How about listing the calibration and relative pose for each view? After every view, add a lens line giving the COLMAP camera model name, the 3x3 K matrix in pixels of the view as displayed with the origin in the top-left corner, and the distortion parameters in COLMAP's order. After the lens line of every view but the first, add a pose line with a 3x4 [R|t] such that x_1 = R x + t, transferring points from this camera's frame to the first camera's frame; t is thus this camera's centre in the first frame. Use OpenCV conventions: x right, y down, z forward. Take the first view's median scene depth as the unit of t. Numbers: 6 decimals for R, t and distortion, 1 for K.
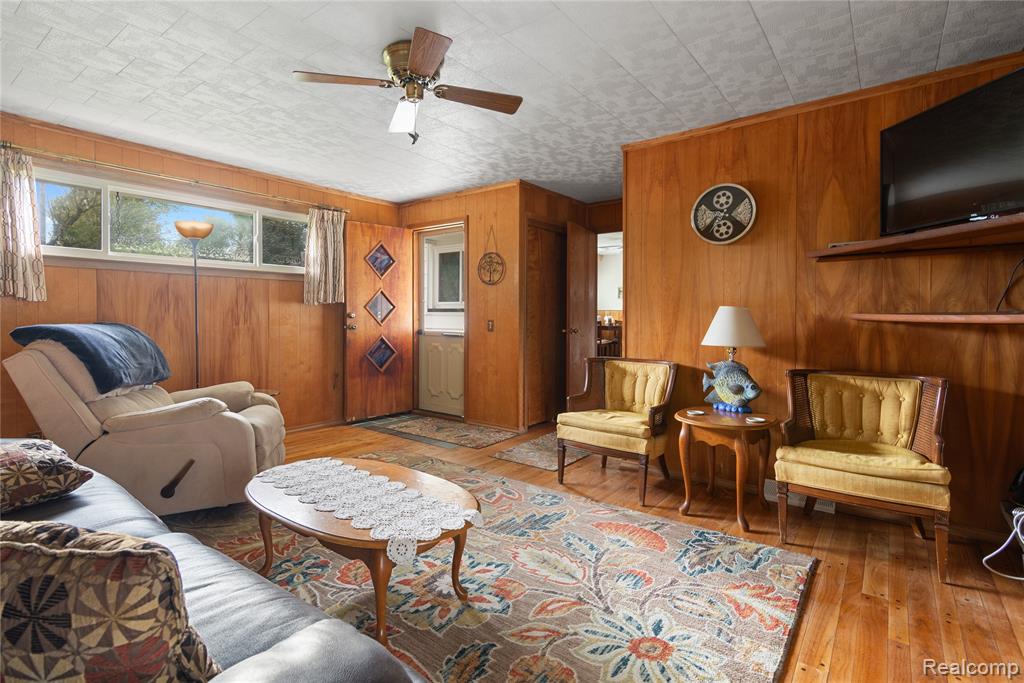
lens RADIAL K [[502.2, 0, 511.4], [0, 502.2, 321.1], [0, 0, 1]] dist [0.018312, -0.002363]
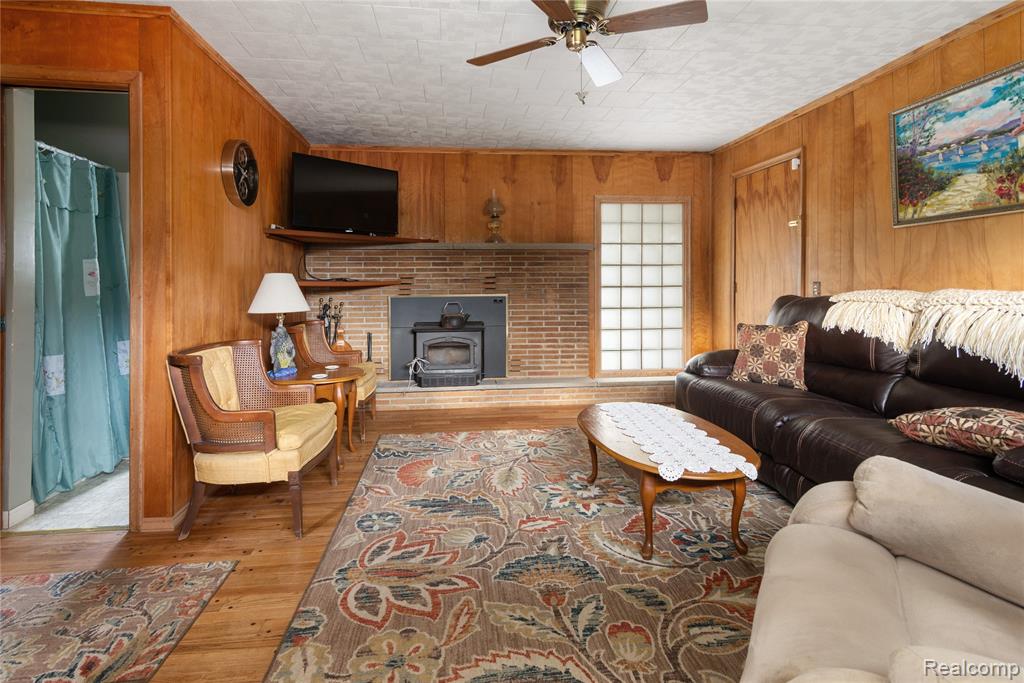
lens RADIAL K [[502.2, 0, 493.7], [0, 502.2, 278.3], [0, 0, 1]] dist [0.018312, -0.002363]
pose [[-0.670856, 0.007345, 0.741551, -0.839428], [0.011532, 0.999933, 0.000528, -0.017589], [-0.741498, 0.008906, -0.670896, 1.873124]]
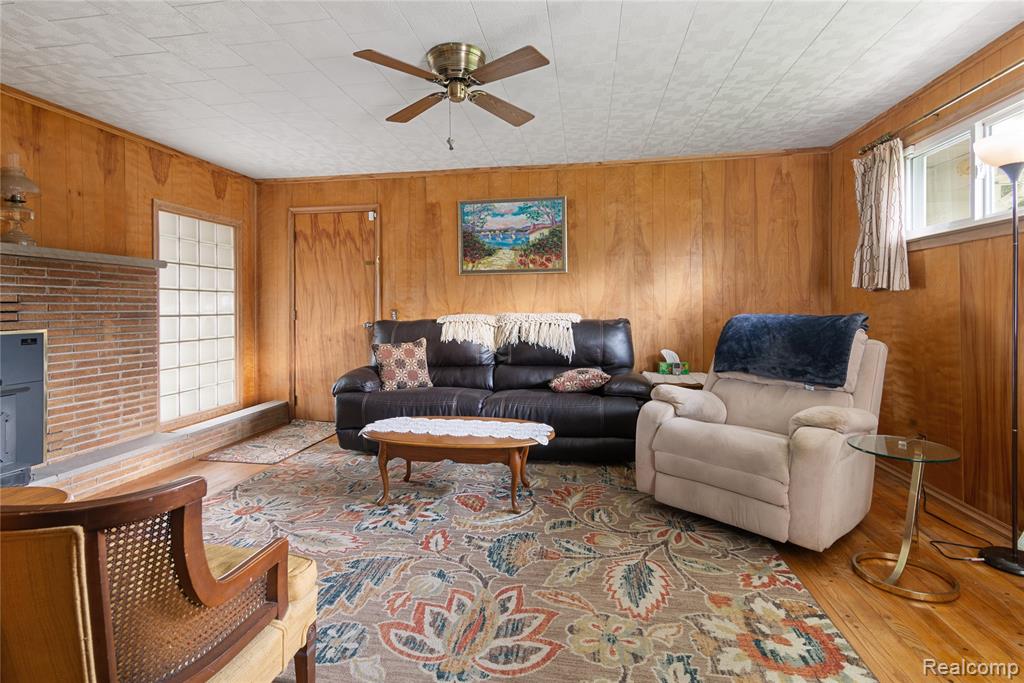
lens RADIAL K [[502.2, 0, 492.2], [0, 502.2, 307.4], [0, 0, 1]] dist [0.018312, -0.002363]
pose [[-0.900752, 0.002496, -0.434326, 0.208838], [-0.000823, 0.999972, 0.007454, -0.018493], [0.434333, 0.007072, -0.900725, 2.125376]]
